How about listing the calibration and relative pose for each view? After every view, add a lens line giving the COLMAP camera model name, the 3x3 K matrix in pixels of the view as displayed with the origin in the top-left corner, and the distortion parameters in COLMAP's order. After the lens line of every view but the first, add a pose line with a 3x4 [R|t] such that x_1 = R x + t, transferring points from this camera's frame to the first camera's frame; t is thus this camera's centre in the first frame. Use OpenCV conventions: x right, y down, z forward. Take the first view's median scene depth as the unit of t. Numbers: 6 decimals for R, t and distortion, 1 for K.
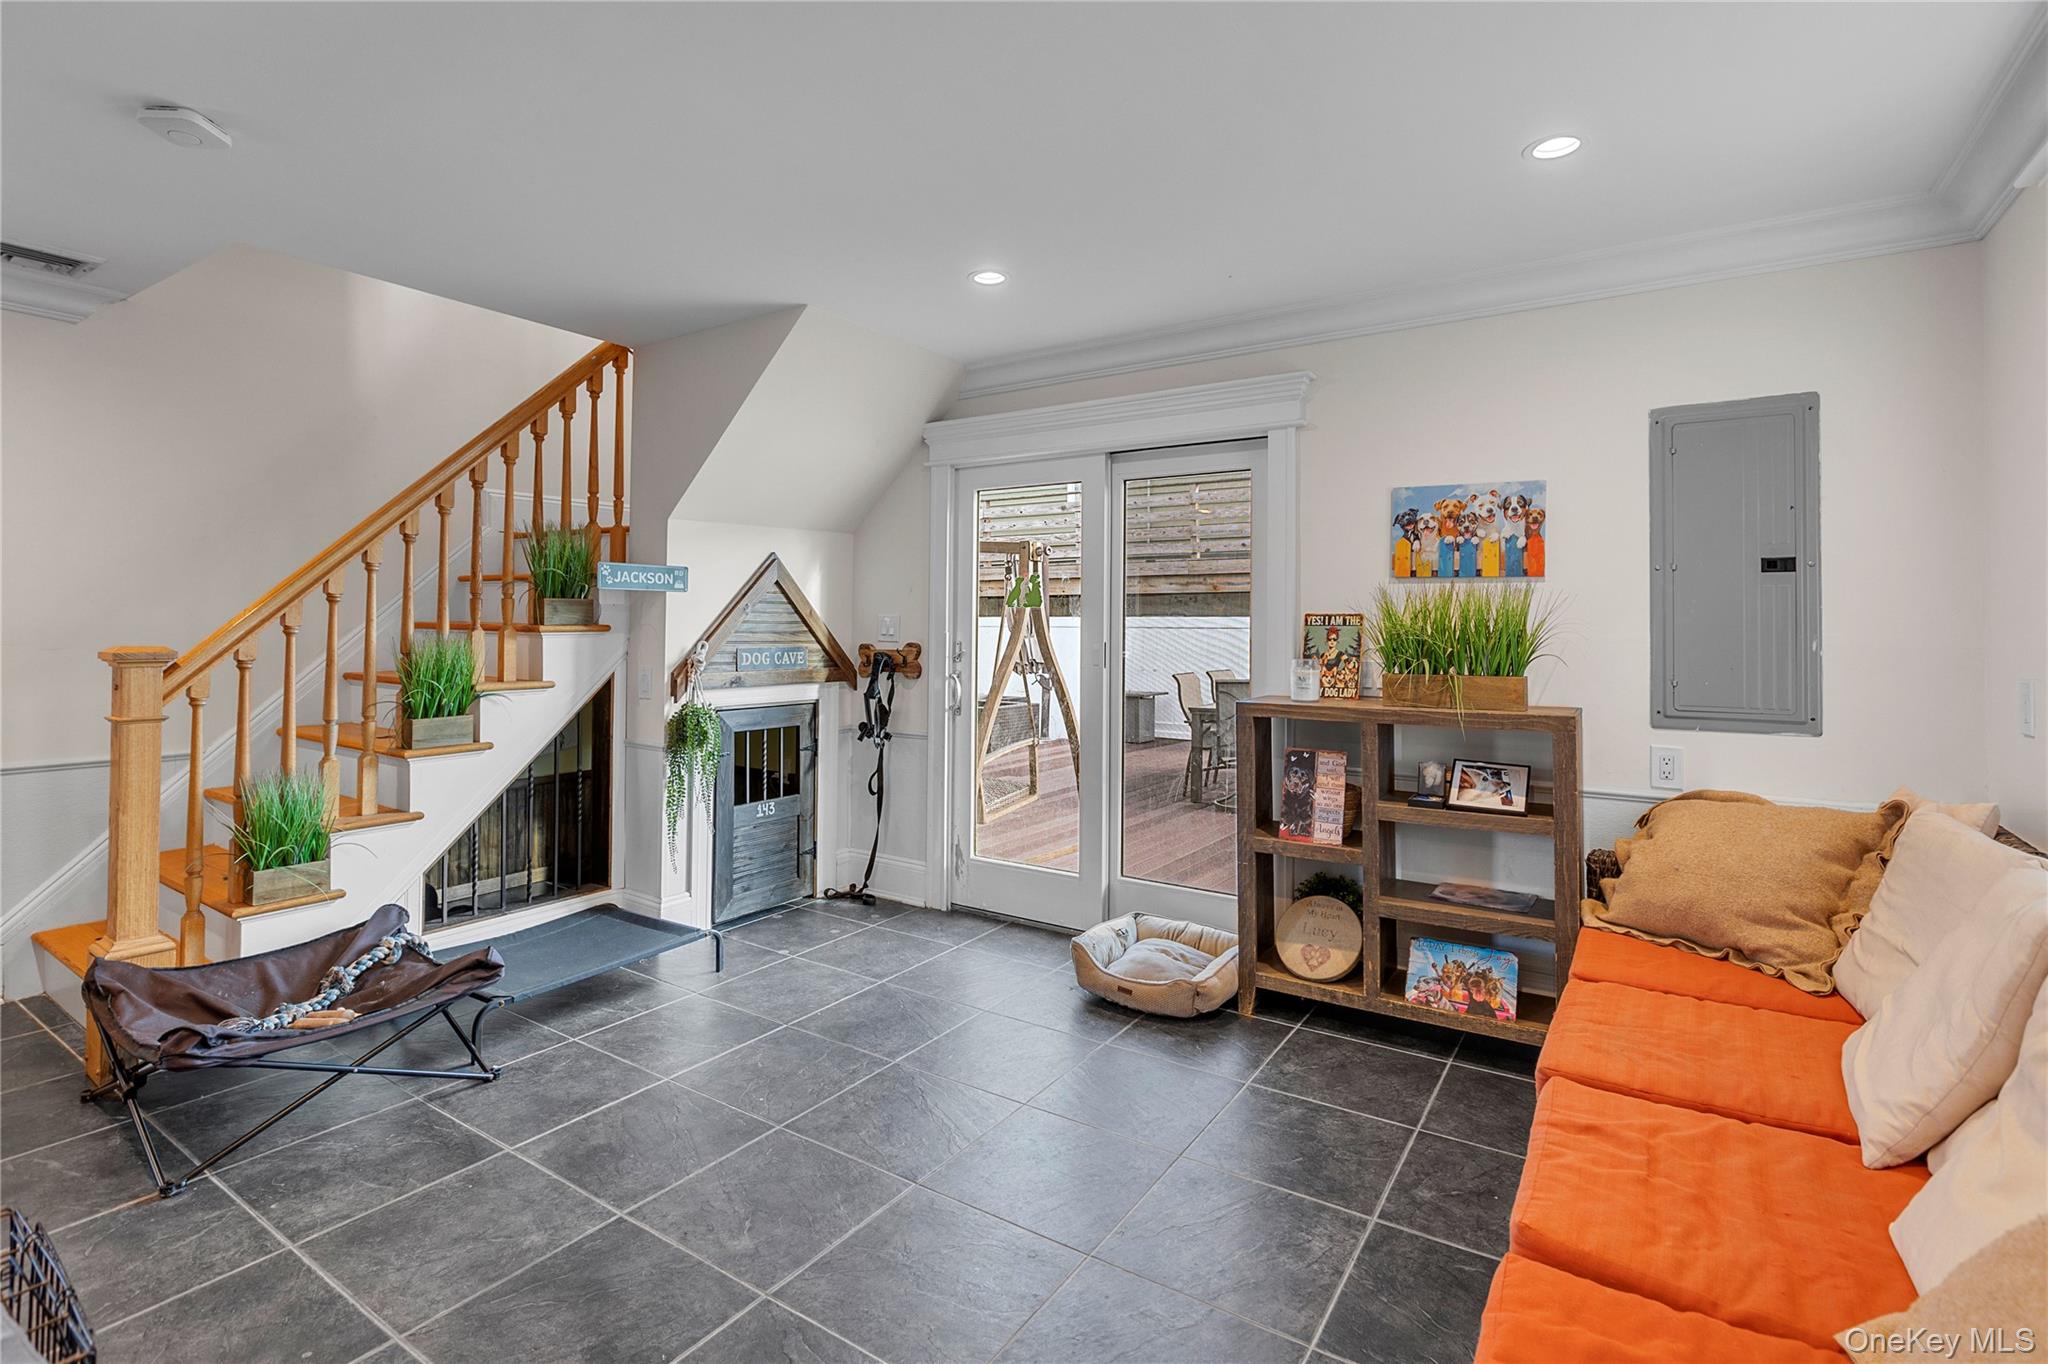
lens RADIAL K [[986.0, 0, 1018.4], [0, 986.0, 653.4], [0, 0, 1]] dist [-0.001906, -0.001240]
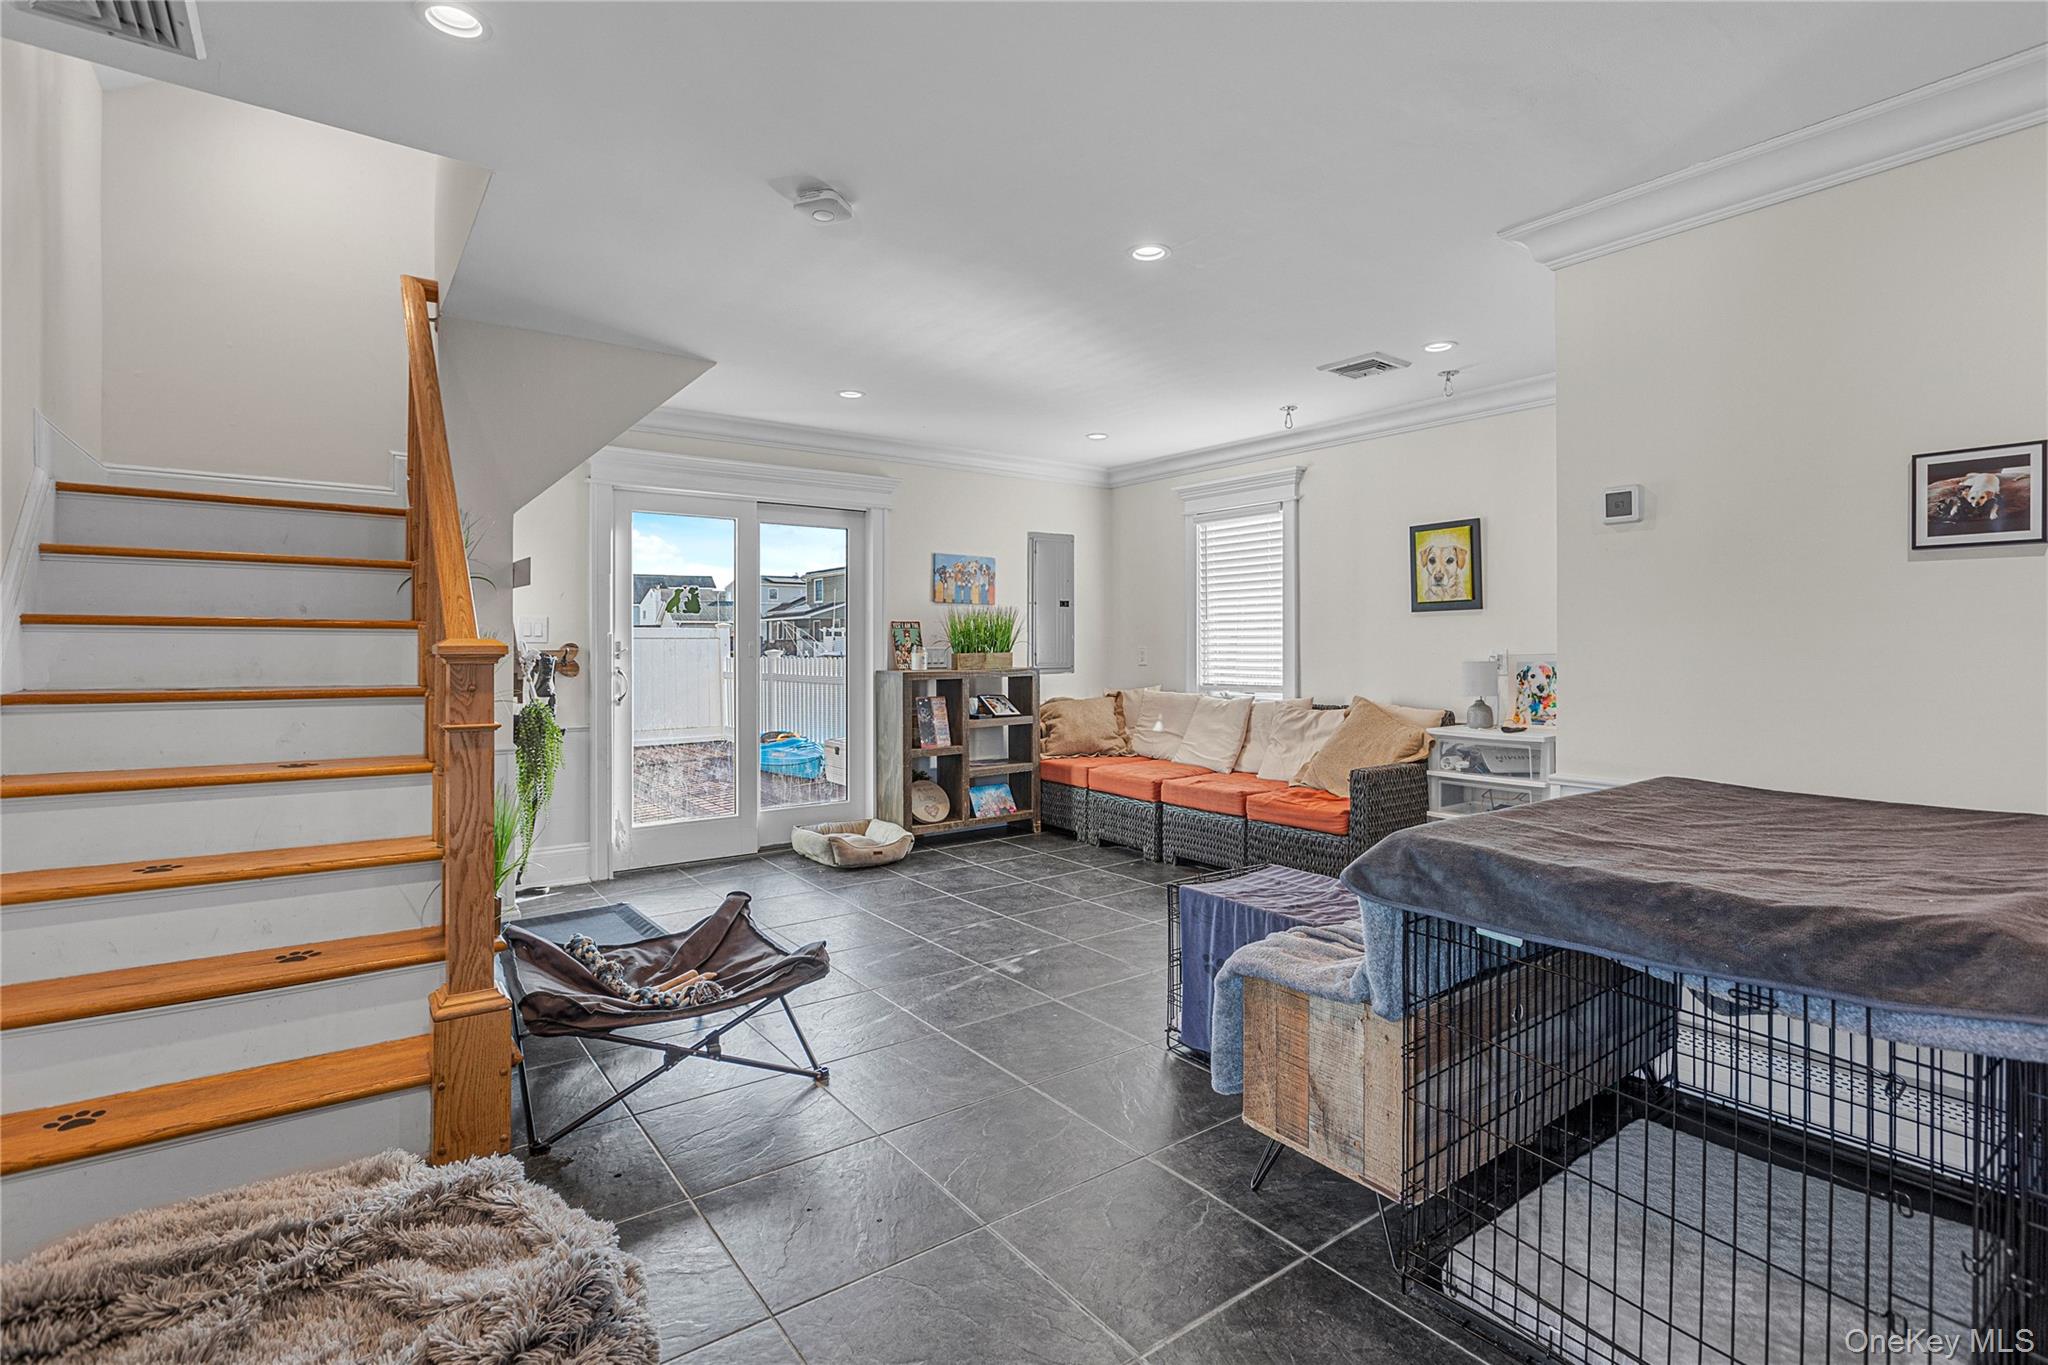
lens RADIAL K [[986.0, 0, 1018.4], [0, 986.0, 653.9], [0, 0, 1]] dist [-0.001906, -0.001240]
pose [[0.338524, -0.005100, 0.940944, -1.359188], [0.039710, 0.999172, -0.008871, 0.044577], [-0.940120, 0.040368, 0.338446, 0.248213]]
